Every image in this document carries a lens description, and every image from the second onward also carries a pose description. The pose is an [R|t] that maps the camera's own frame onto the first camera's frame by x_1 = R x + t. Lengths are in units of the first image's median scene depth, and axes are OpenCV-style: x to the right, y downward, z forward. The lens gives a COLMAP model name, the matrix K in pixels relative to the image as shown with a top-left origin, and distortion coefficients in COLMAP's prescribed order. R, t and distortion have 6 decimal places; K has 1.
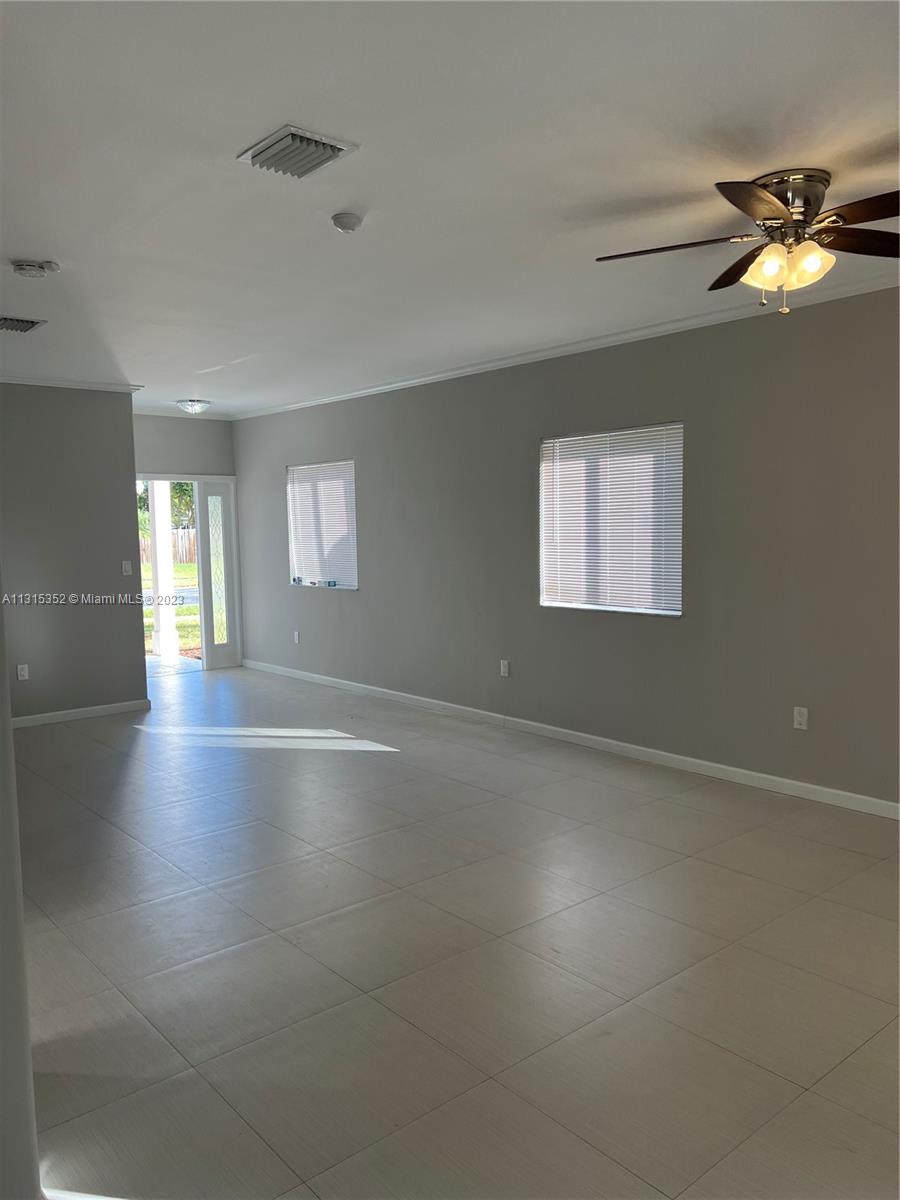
lens RADIAL K [[897.7, 0, 449.8], [0, 897.7, 604.5], [0, 0, 1]] dist [0.061476, -0.072529]
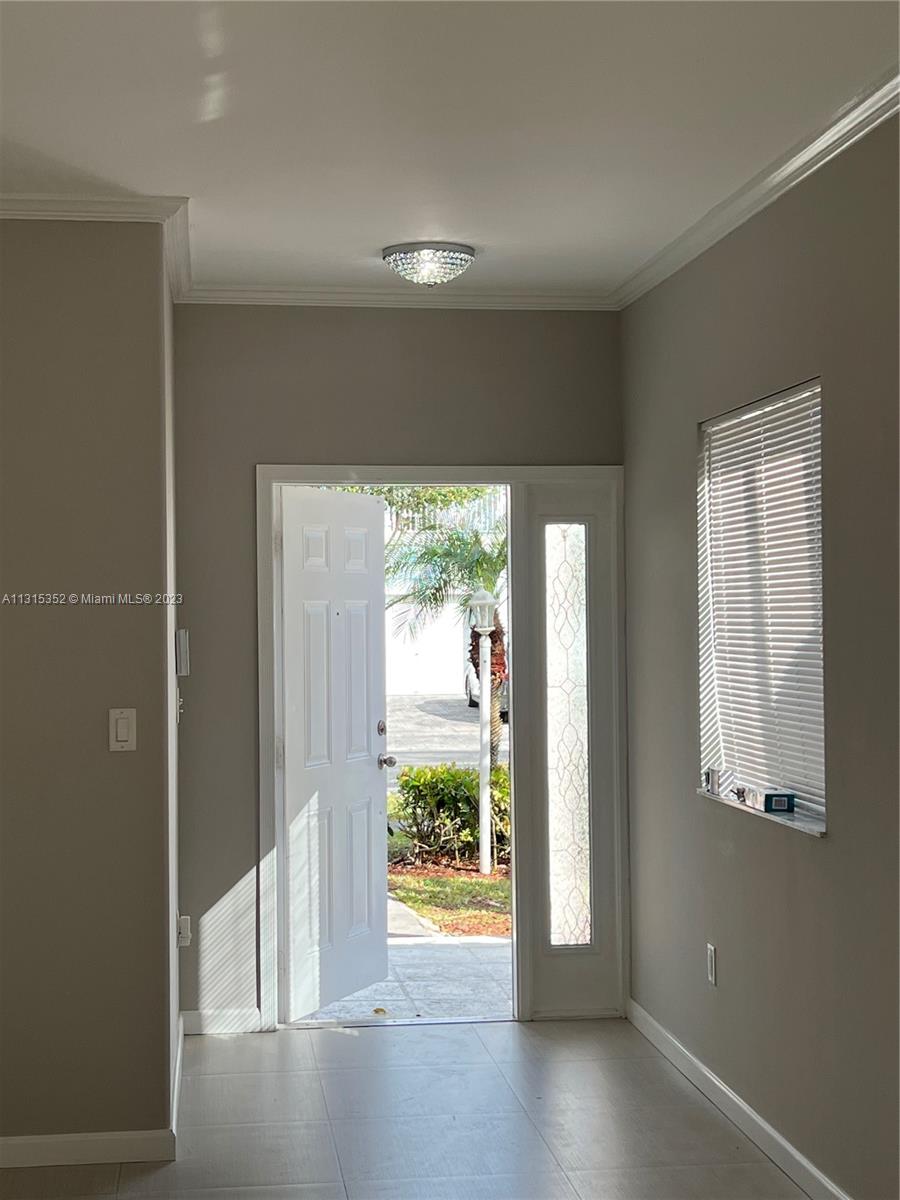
lens RADIAL K [[1823.6, 0, 448.1], [0, 1823.6, 594.9], [0, 0, 1]] dist [0.251407, 0.000000]
pose [[0.832997, 0.001271, -0.553276, 0.111286], [-0.052117, 0.995731, -0.076179, -0.038588], [0.550818, 0.092291, 0.829507, 0.422784]]
